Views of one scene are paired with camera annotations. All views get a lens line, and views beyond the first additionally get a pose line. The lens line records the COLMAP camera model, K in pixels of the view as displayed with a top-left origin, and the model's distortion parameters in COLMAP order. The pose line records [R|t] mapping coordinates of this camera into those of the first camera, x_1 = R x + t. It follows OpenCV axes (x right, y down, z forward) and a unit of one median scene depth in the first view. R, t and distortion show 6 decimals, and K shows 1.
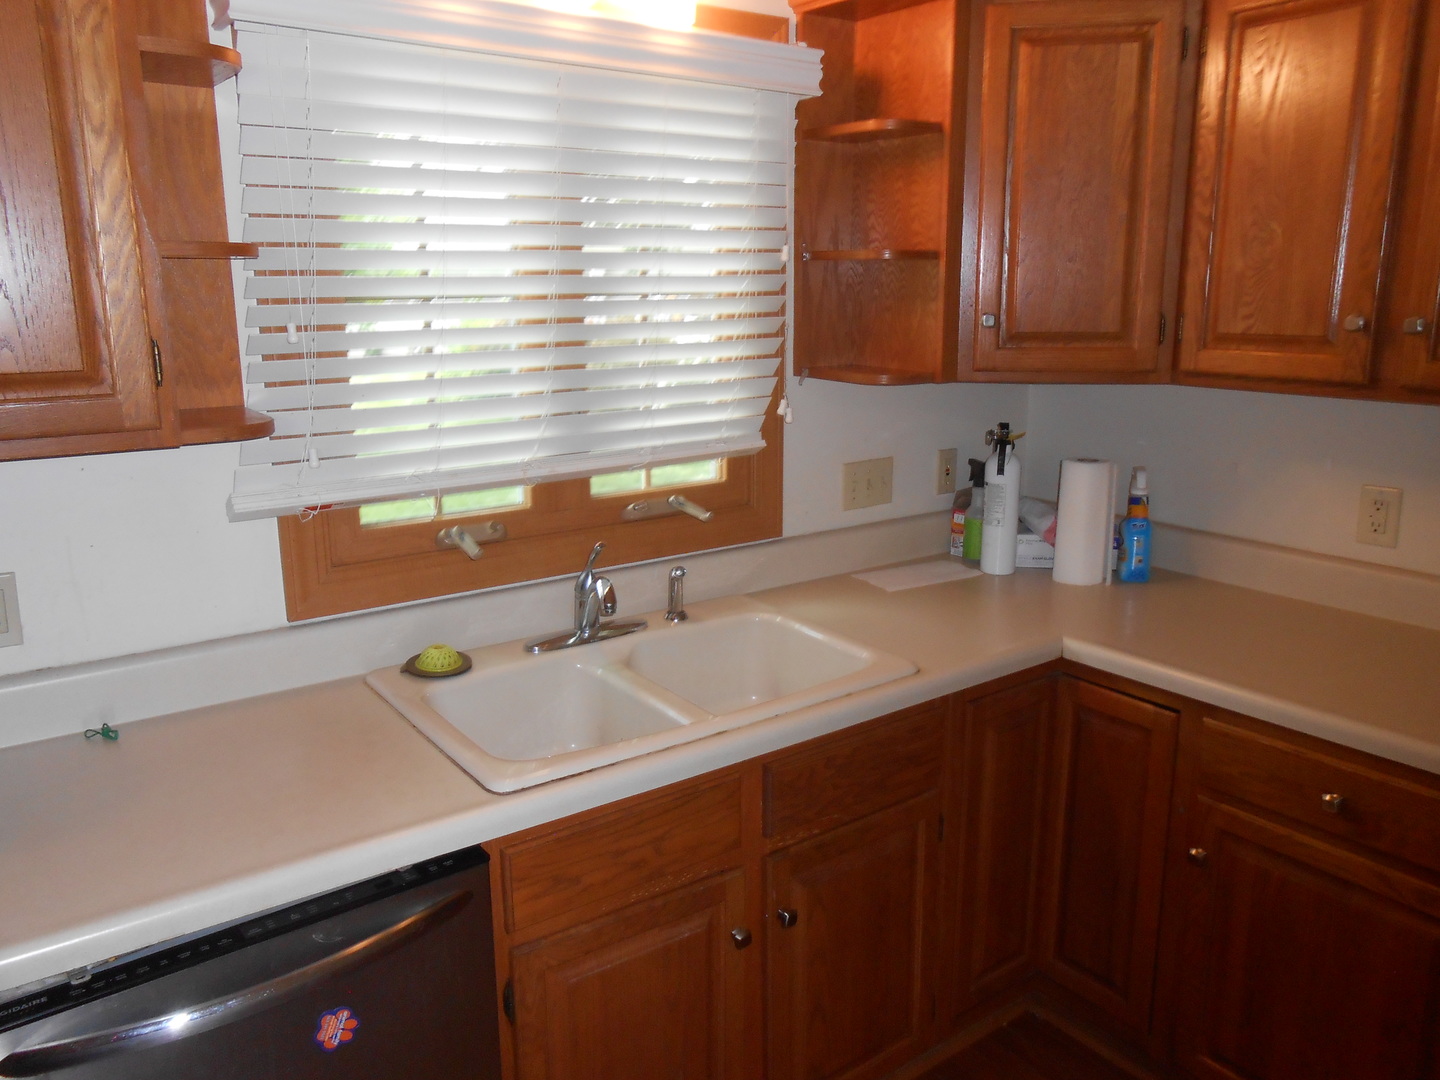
lens RADIAL K [[1131.4, 0, 725.1], [0, 1131.4, 538.5], [0, 0, 1]] dist [-0.024258, 0.043439]
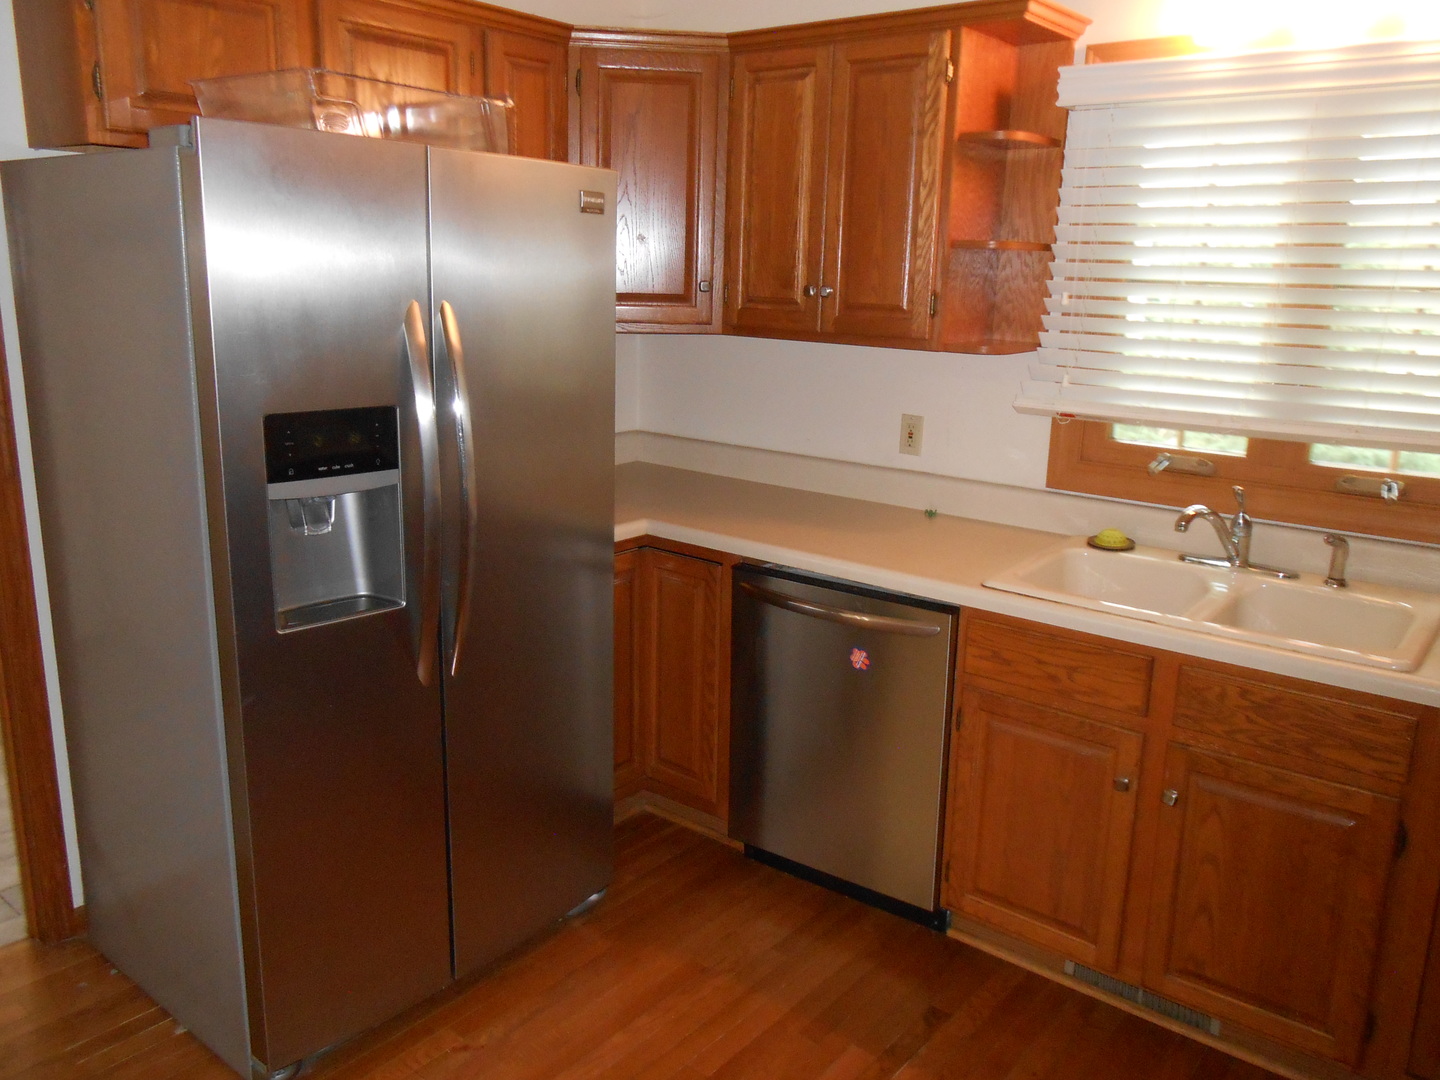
lens RADIAL K [[1131.4, 0, 732.3], [0, 1131.4, 546.0], [0, 0, 1]] dist [-0.024258, 0.043439]
pose [[0.268750, 0.242955, -0.932066, 0.808406], [-0.239402, 0.954149, 0.179683, -0.020874], [0.932985, 0.174849, 0.314591, 0.108304]]
